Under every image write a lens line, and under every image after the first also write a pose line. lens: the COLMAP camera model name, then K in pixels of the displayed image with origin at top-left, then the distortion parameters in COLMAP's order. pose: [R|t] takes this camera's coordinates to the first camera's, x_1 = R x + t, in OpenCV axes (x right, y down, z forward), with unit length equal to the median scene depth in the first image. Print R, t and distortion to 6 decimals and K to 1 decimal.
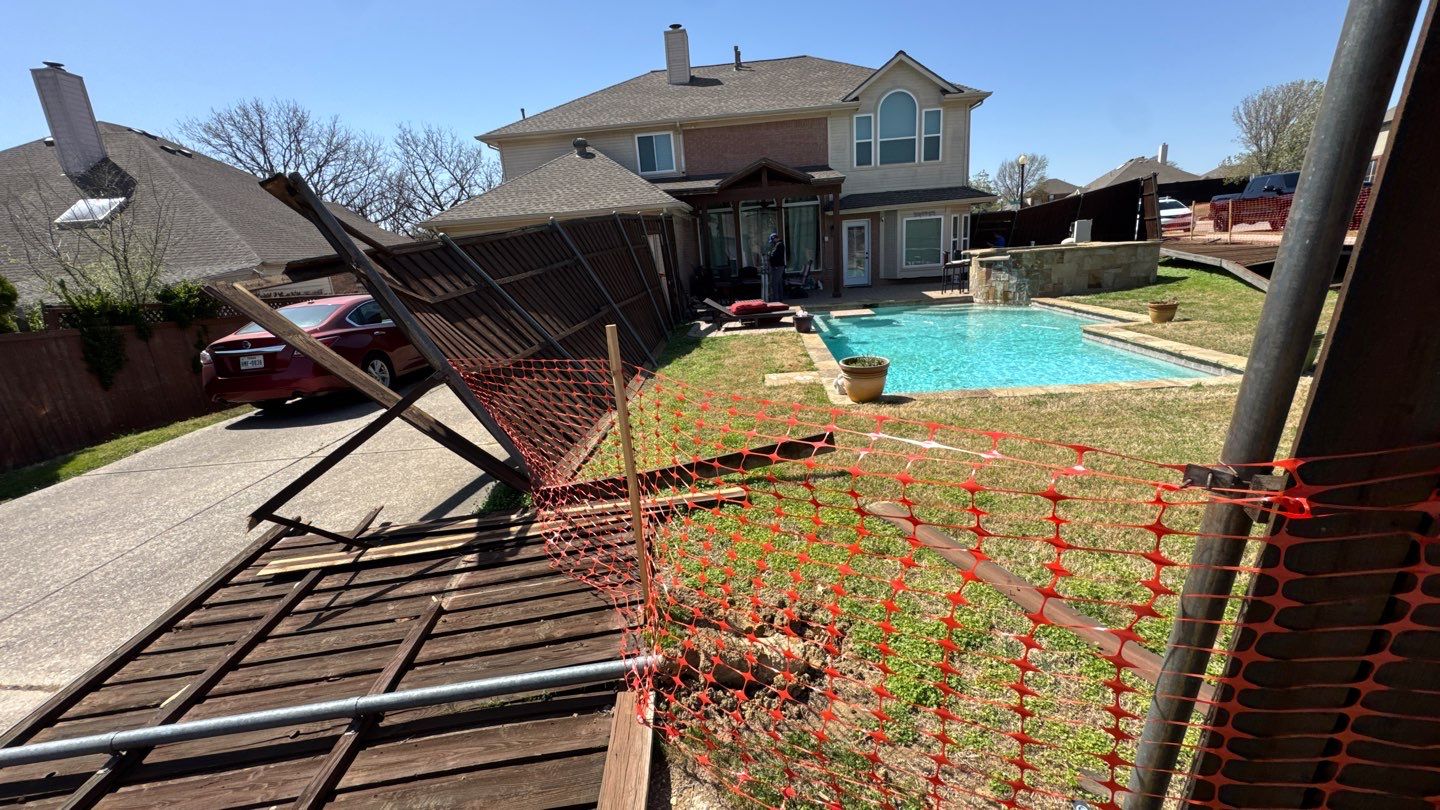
lens RADIAL K [[576.7, 0, 715.7], [0, 576.7, 403.2], [0, 0, 1]] dist [-0.003830, 0.000700]
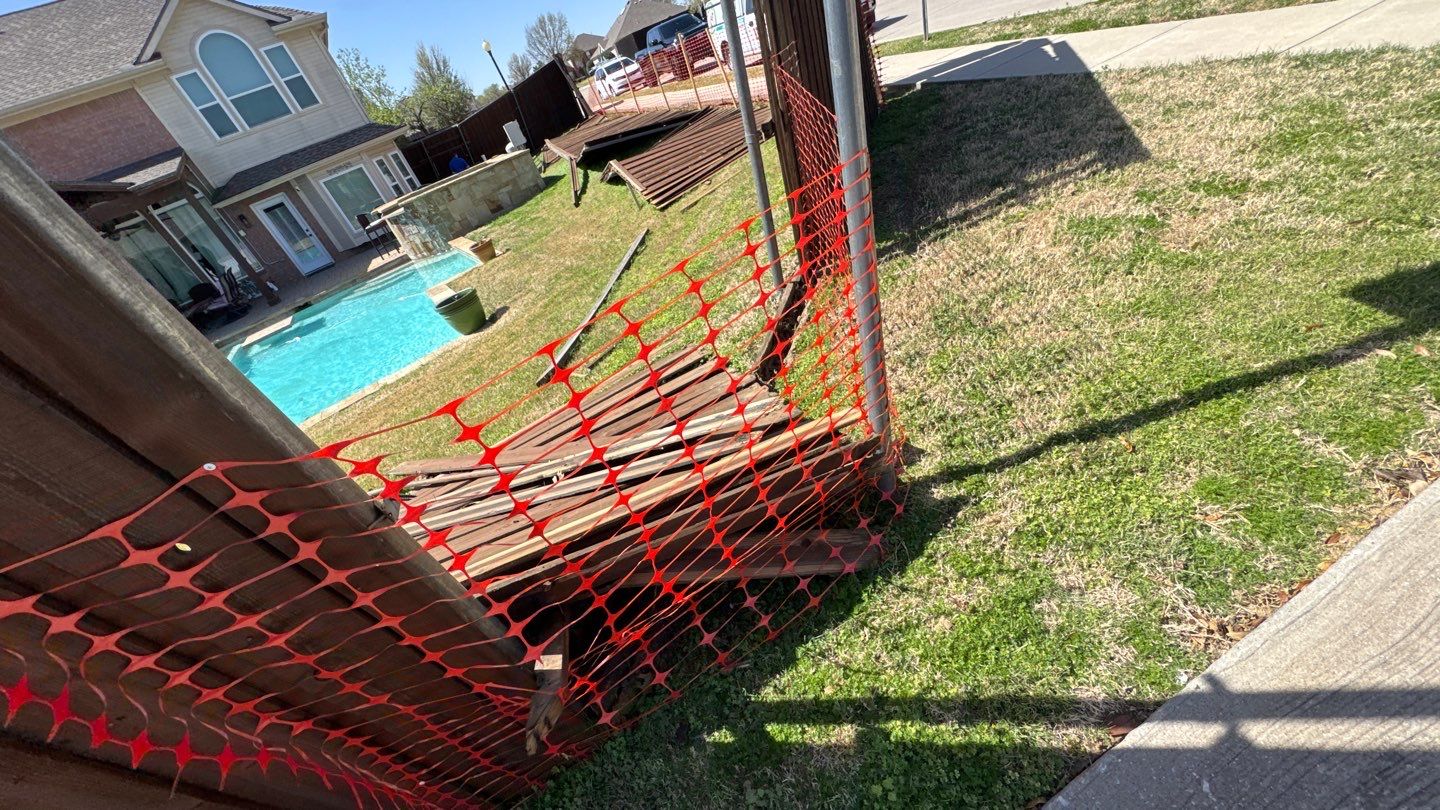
lens RADIAL K [[576.7, 0, 720.6], [0, 576.7, 408.5], [0, 0, 1]] dist [-0.003830, 0.000700]
pose [[0.775817, -0.488101, 0.399832, 0.353529], [0.407606, 0.871425, 0.272905, -0.012854], [-0.481628, -0.048750, 0.875019, -0.093062]]
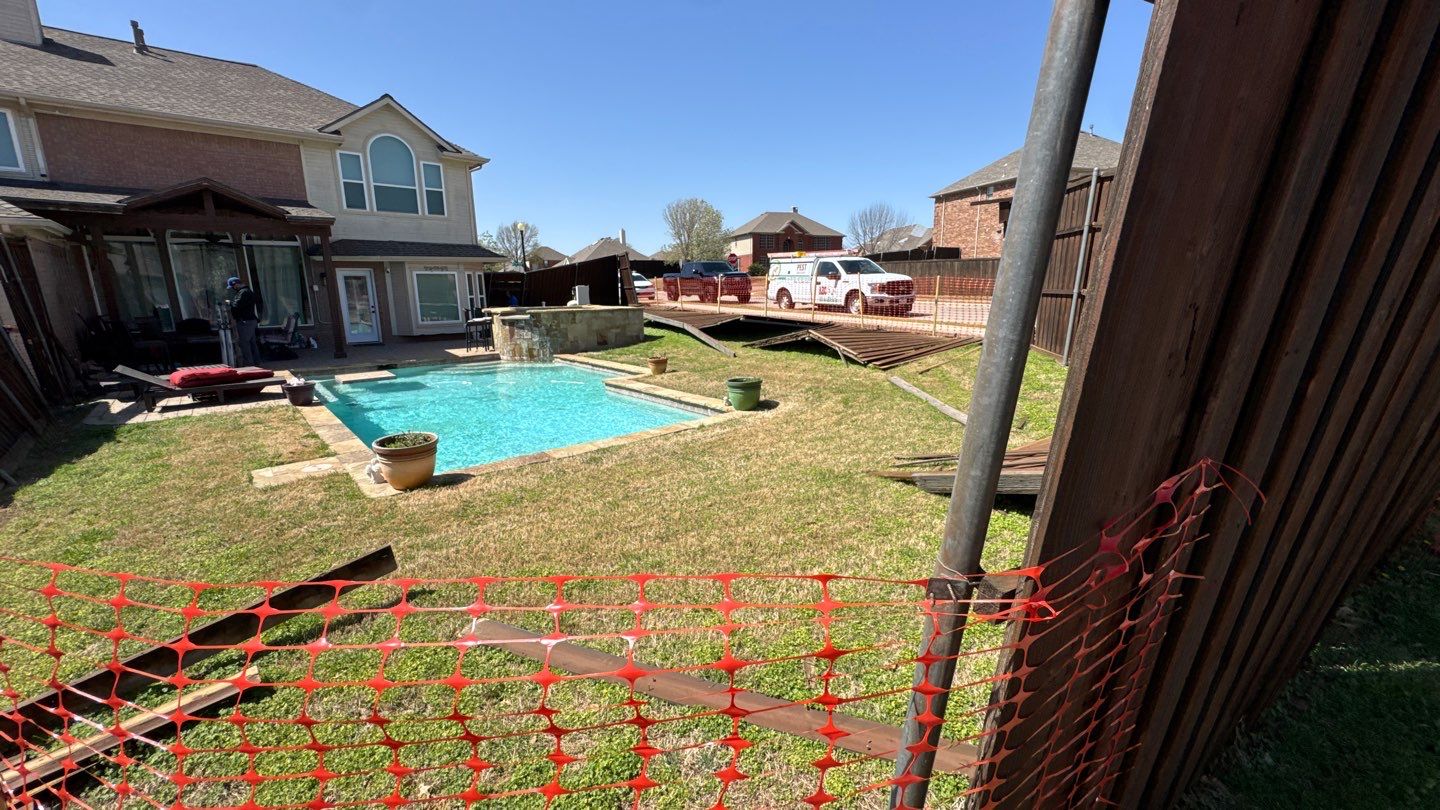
lens RADIAL K [[576.7, 0, 721.0], [0, 576.7, 404.4], [0, 0, 1]] dist [-0.003830, 0.000700]
pose [[0.697557, -0.081181, 0.711915, -0.005628], [0.144519, 0.989082, -0.028817, -0.014070], [-0.701804, 0.122986, 0.701674, 0.036973]]
